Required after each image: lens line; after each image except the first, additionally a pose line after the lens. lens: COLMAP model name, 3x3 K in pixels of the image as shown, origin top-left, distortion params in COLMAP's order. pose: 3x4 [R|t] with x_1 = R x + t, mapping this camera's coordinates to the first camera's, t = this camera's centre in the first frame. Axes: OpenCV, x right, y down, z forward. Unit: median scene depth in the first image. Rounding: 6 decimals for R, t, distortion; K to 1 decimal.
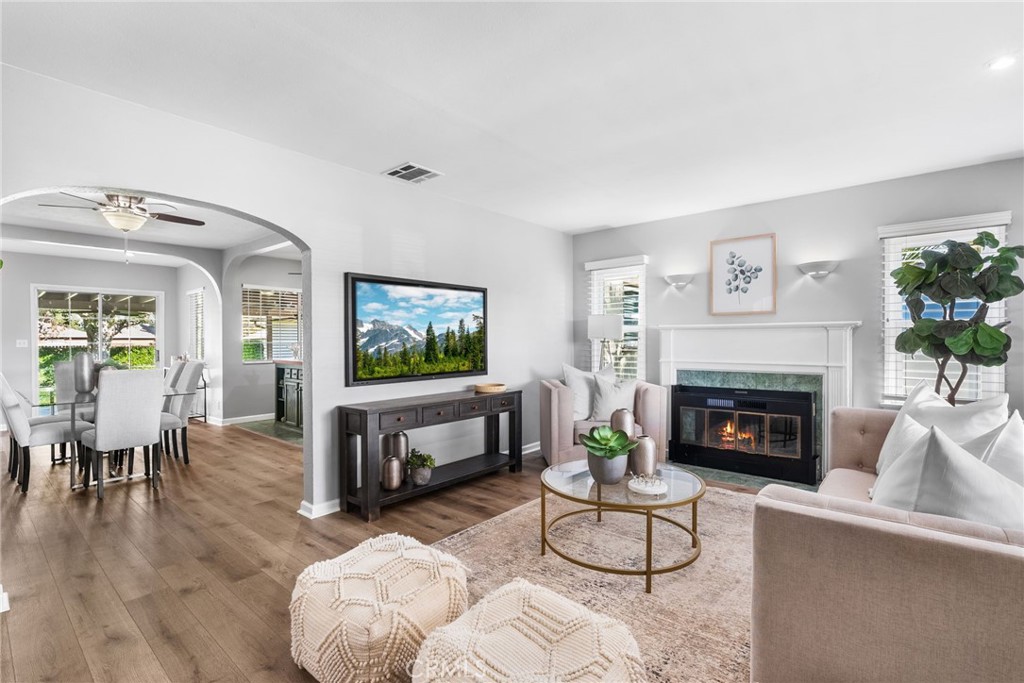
lens RADIAL K [[467.0, 0, 514.9], [0, 467.0, 341.2], [0, 0, 1]] dist [-0.000013, 0.000232]
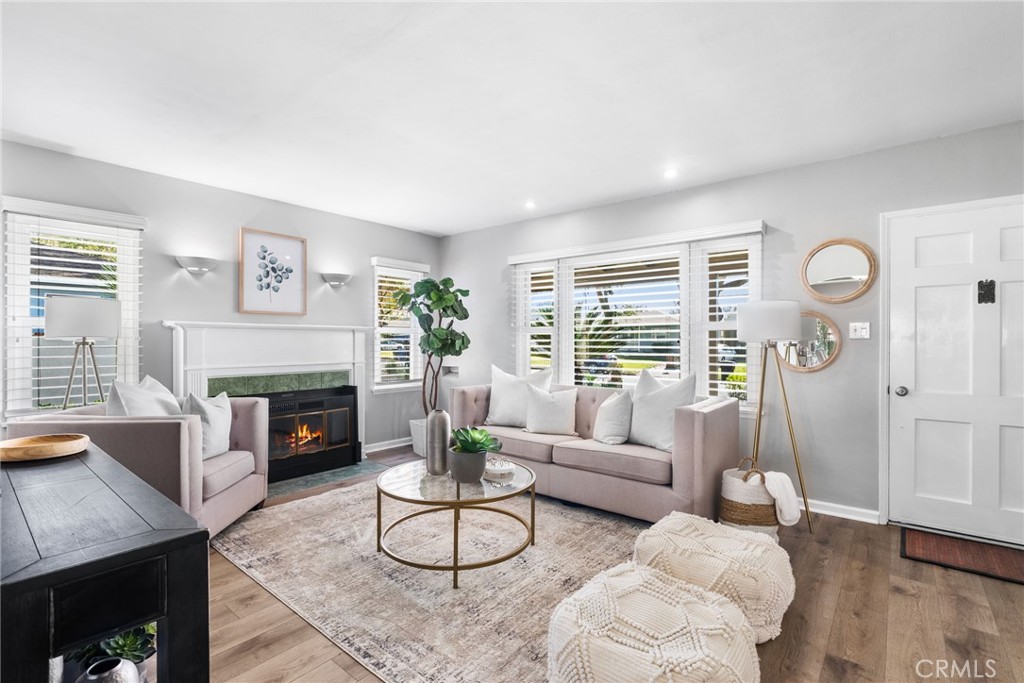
lens RADIAL K [[467.0, 0, 514.9], [0, 467.0, 341.2], [0, 0, 1]] dist [-0.000013, 0.000232]
pose [[-0.003354, 0.001108, 0.999994, -0.470613], [0.001669, 0.999998, -0.001103, -0.000574], [-0.999993, 0.001666, -0.003356, 0.518097]]
